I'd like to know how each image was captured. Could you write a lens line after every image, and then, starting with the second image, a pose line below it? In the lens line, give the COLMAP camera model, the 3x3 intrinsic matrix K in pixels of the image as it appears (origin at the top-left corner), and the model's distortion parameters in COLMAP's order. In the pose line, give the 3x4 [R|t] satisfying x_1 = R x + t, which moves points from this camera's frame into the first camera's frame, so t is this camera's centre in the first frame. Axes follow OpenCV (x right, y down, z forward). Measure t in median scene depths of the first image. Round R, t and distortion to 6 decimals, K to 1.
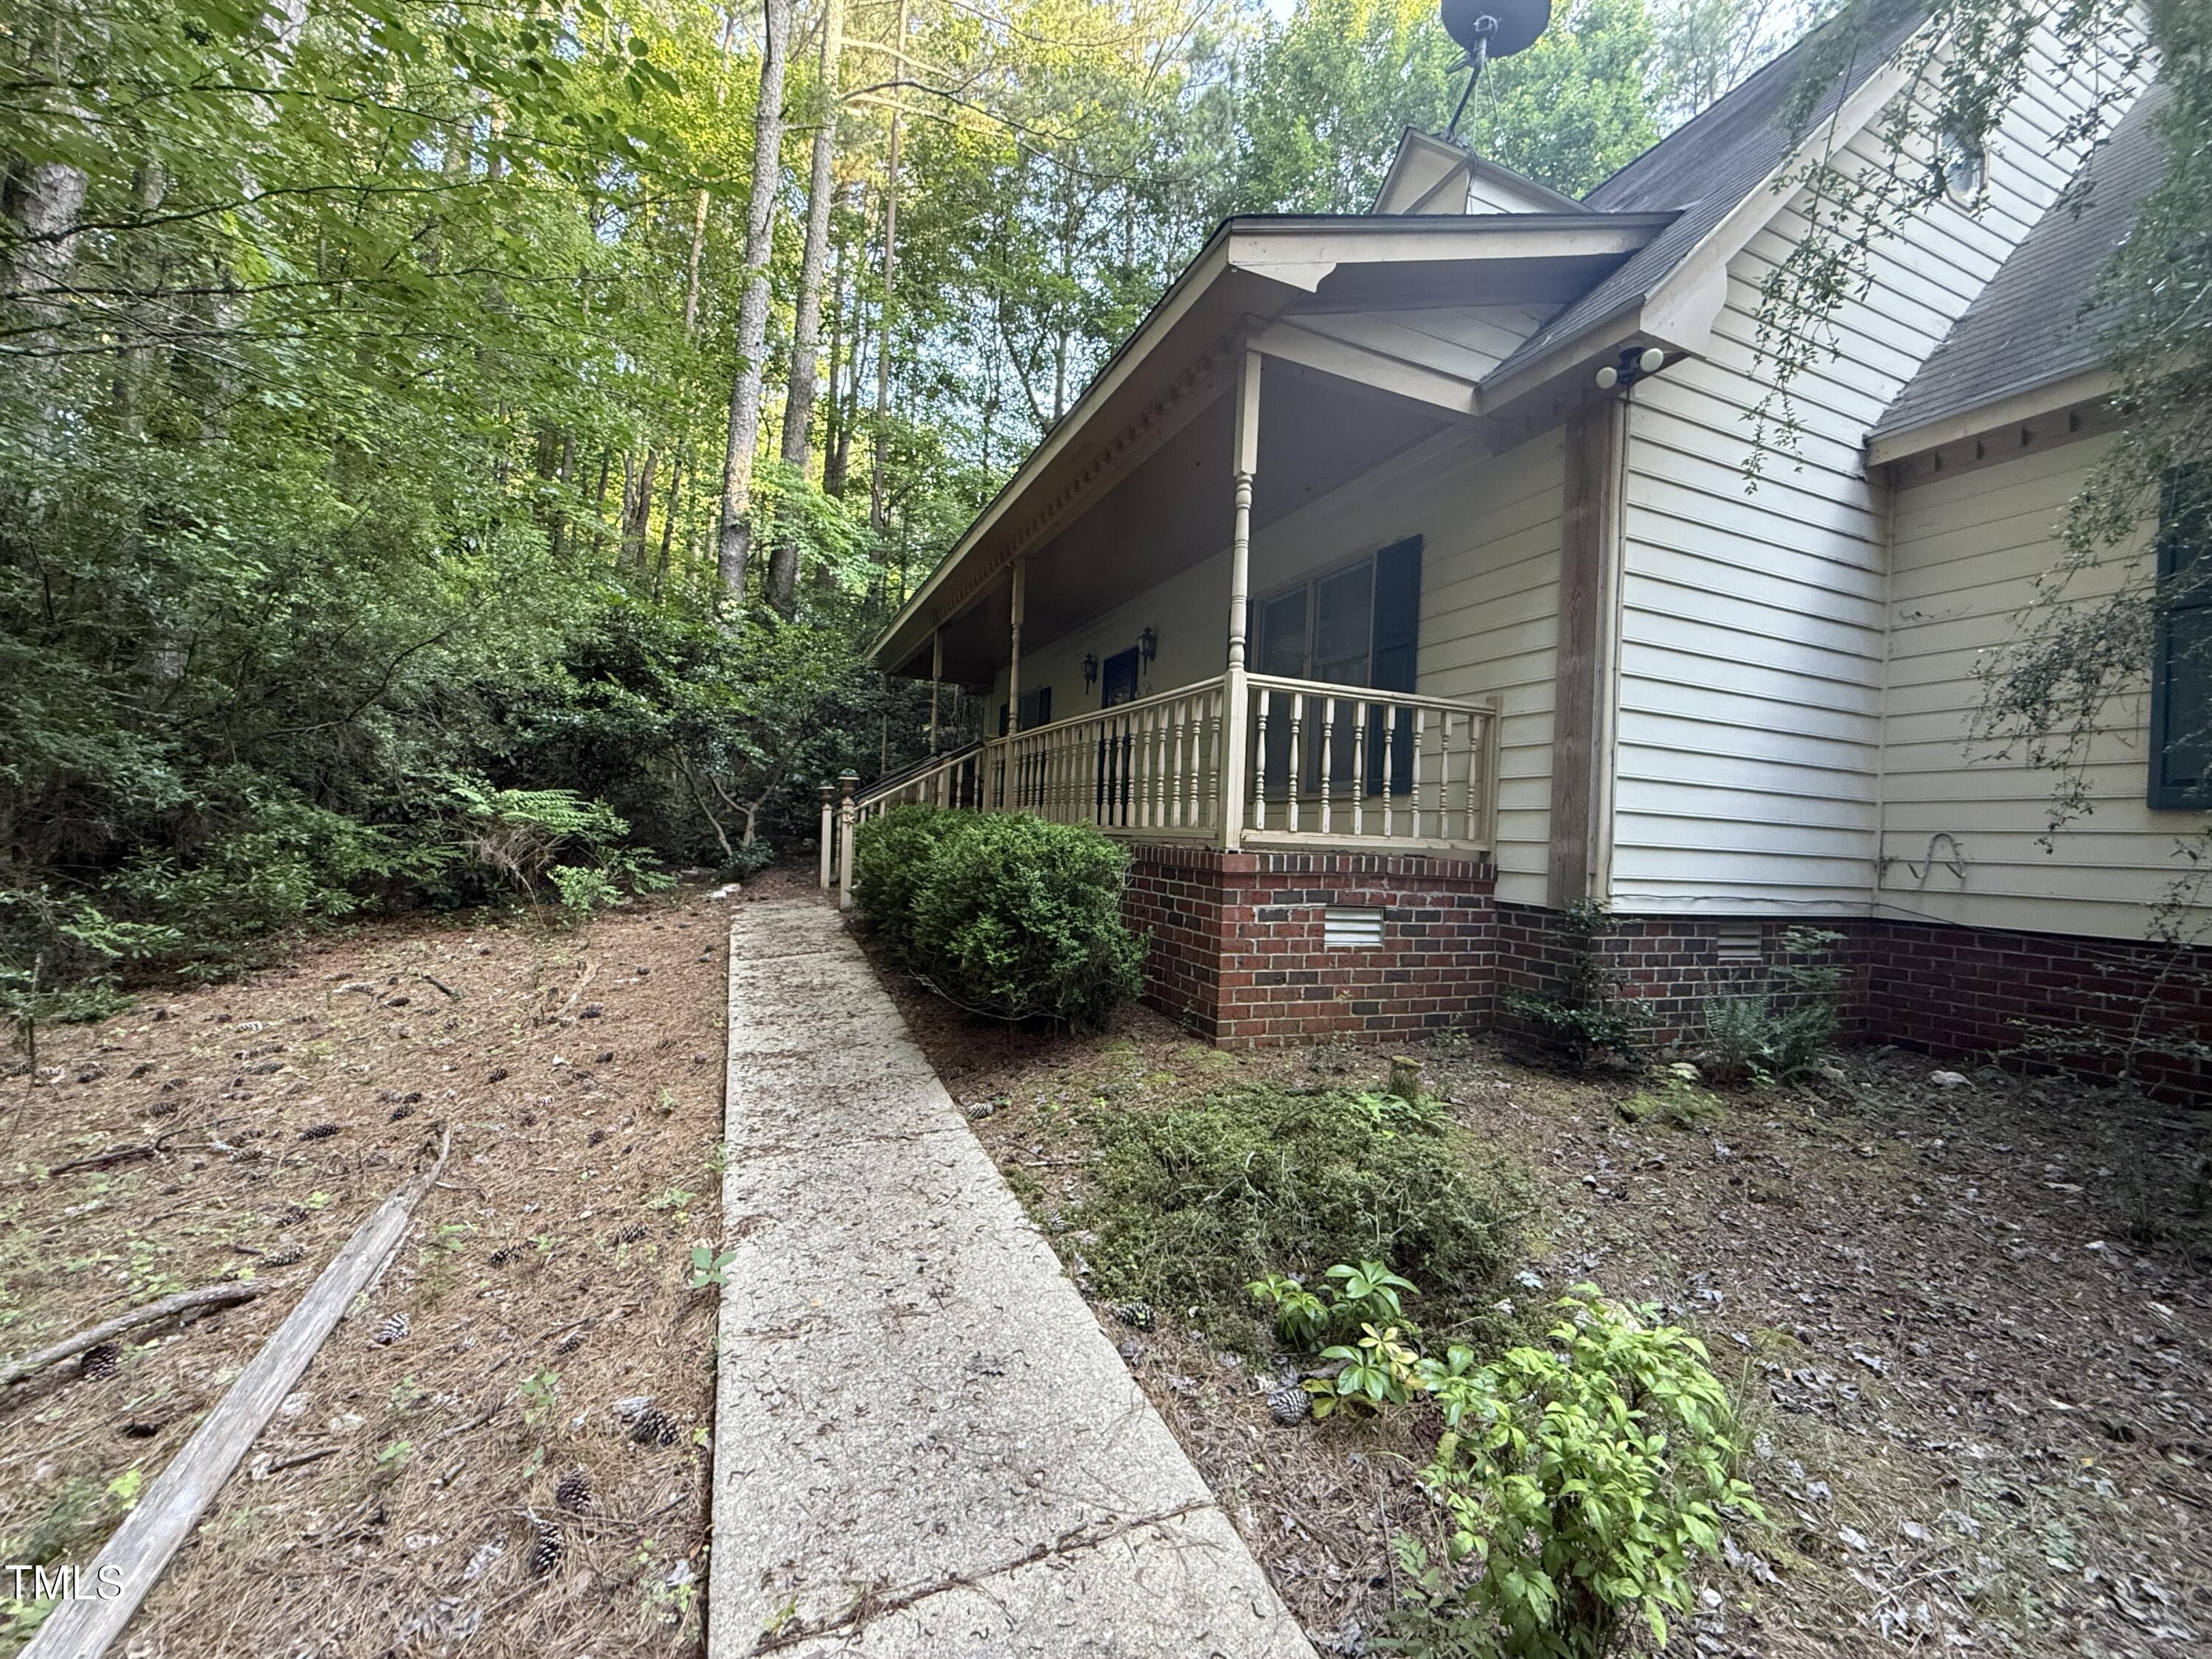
lens RADIAL K [[879.7, 0, 1098.4], [0, 879.7, 830.5], [0, 0, 1]] dist [-0.001420, -0.000306]
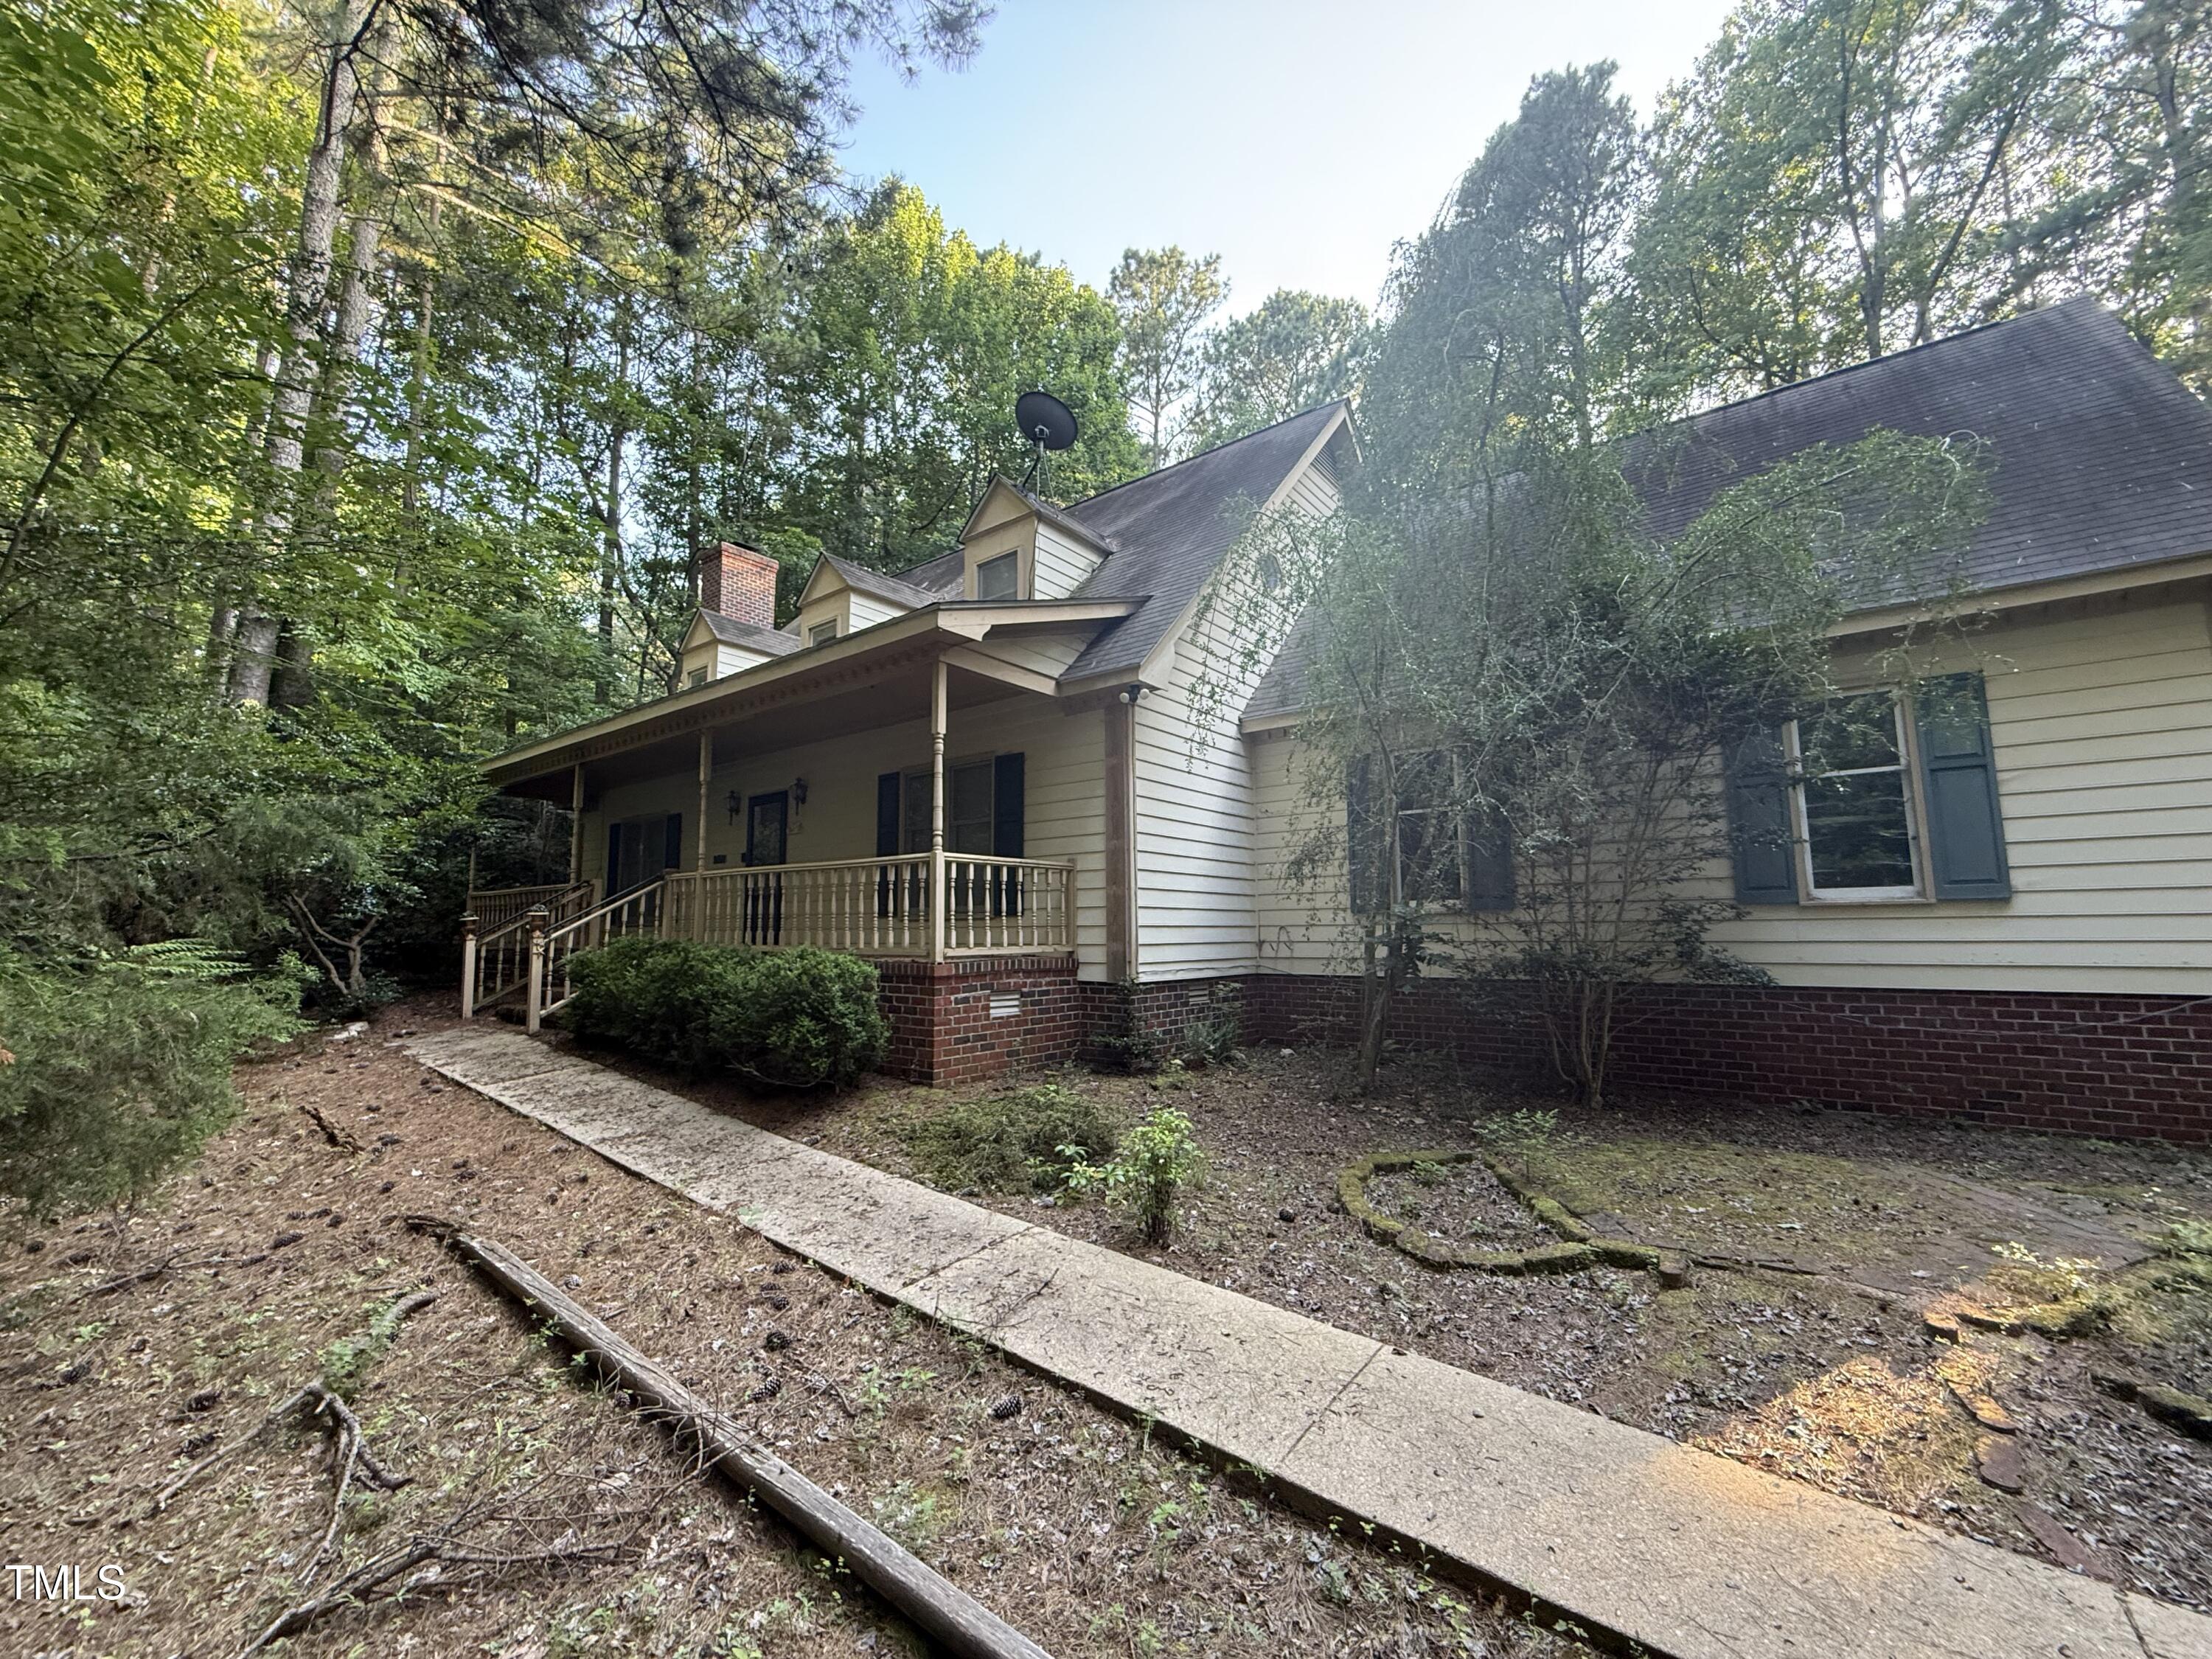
lens RADIAL K [[879.7, 0, 1098.4], [0, 879.7, 830.5], [0, 0, 1]] dist [-0.001420, -0.000306]
pose [[0.872053, 0.004253, 0.489392, -0.373917], [0.043859, 0.995260, -0.086801, -0.063696], [-0.487441, 0.097160, 0.867733, -0.555067]]
